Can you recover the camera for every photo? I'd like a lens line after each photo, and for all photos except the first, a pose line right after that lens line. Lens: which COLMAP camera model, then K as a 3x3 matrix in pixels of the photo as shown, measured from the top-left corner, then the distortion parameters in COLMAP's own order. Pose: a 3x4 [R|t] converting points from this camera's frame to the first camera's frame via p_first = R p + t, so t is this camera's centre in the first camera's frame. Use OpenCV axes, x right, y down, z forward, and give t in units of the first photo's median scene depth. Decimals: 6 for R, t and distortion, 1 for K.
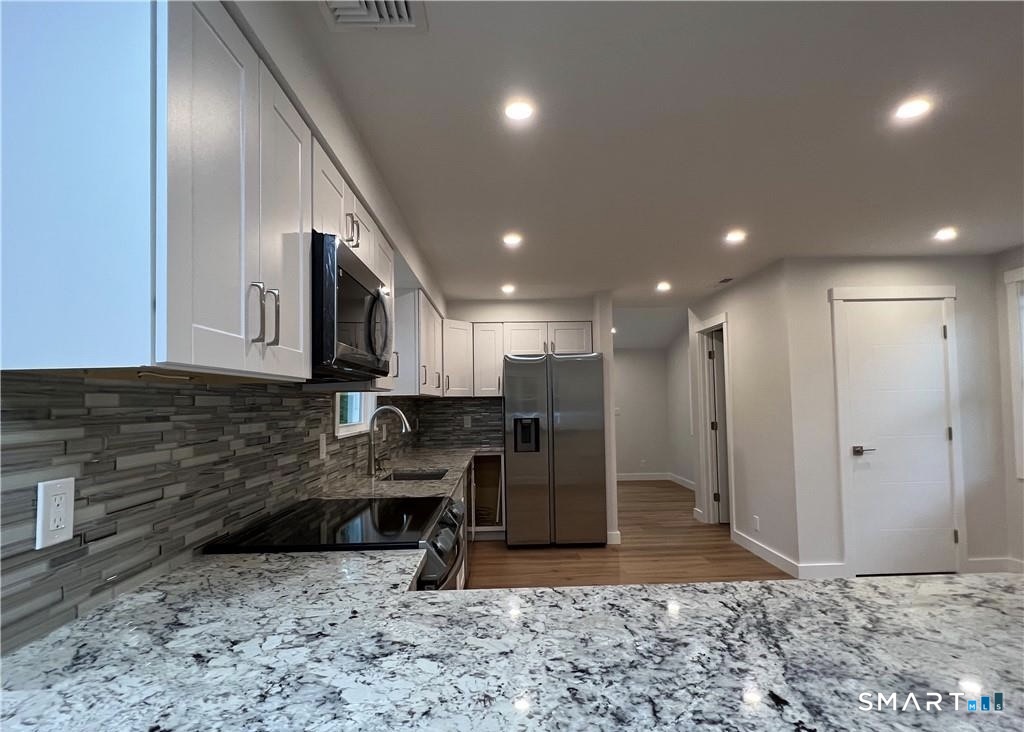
lens RADIAL K [[513.7, 0, 509.3], [0, 513.7, 384.0], [0, 0, 1]] dist [-0.000541, 0.000089]
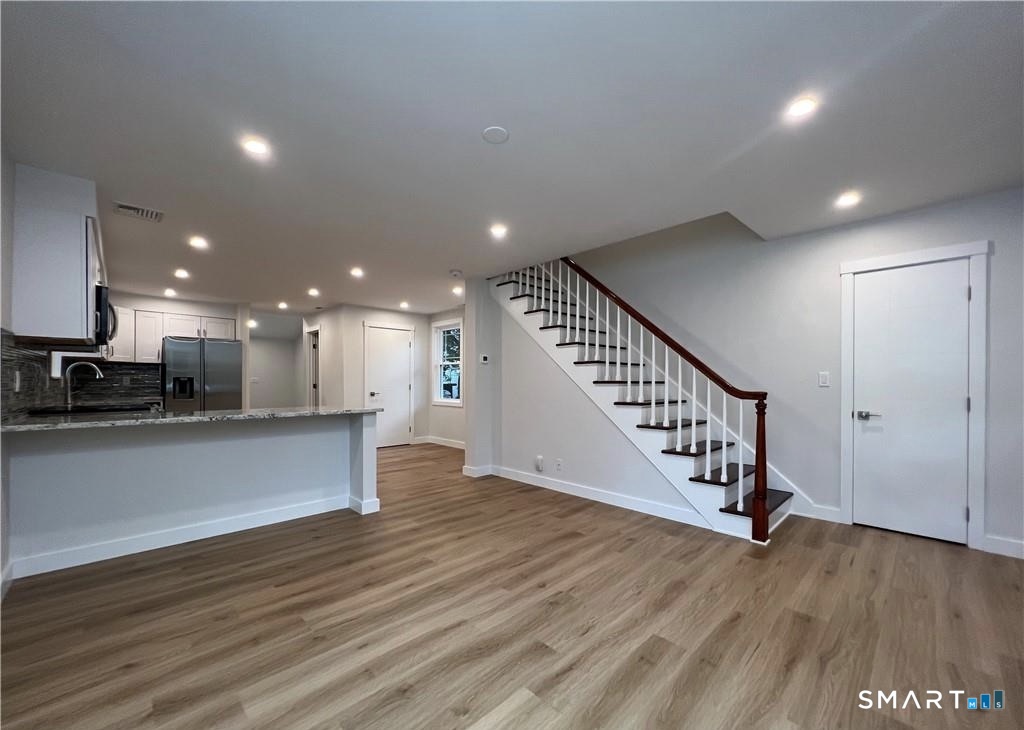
lens RADIAL K [[411.9, 0, 510.9], [0, 411.9, 383.2], [0, 0, 1]] dist [-0.000993, 0.000020]
pose [[0.734516, 0.018711, 0.678333, -0.102940], [-0.042536, 0.998924, 0.018505, 0.022952], [-0.677256, -0.042446, 0.734522, -0.738187]]
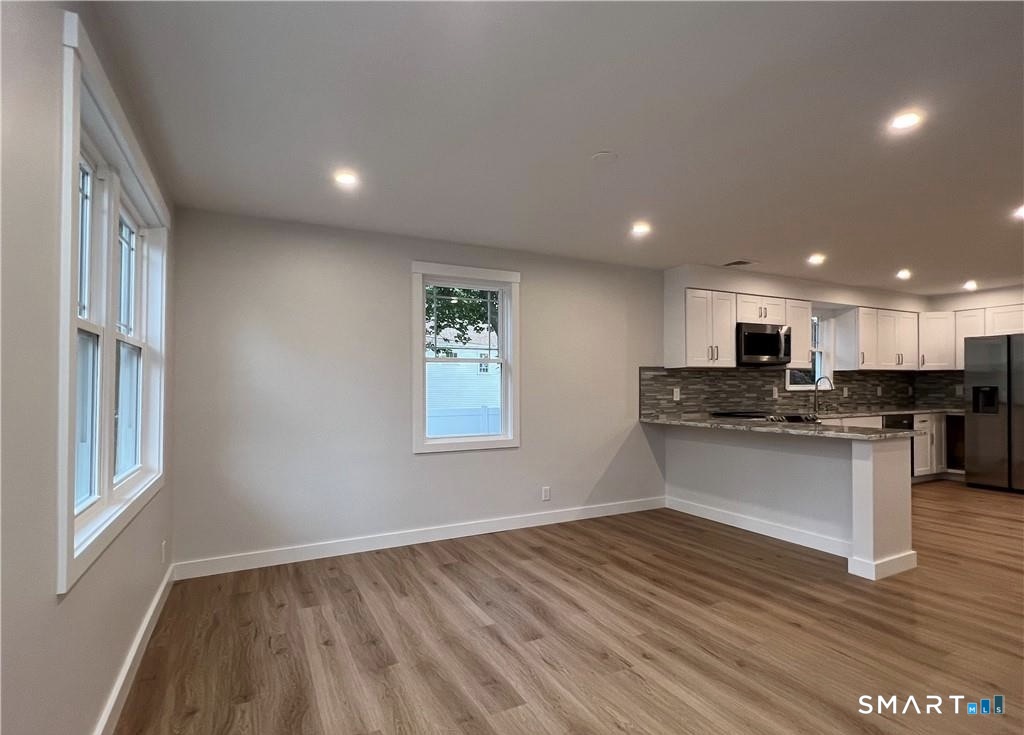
lens RADIAL K [[513.7, 0, 509.3], [0, 513.7, 385.5], [0, 0, 1]] dist [-0.000541, 0.000089]
pose [[0.431247, 0.013464, -0.902133, 0.814416], [0.032009, 0.999031, 0.030212, -0.014627], [0.901666, -0.041905, 0.430398, -0.732286]]
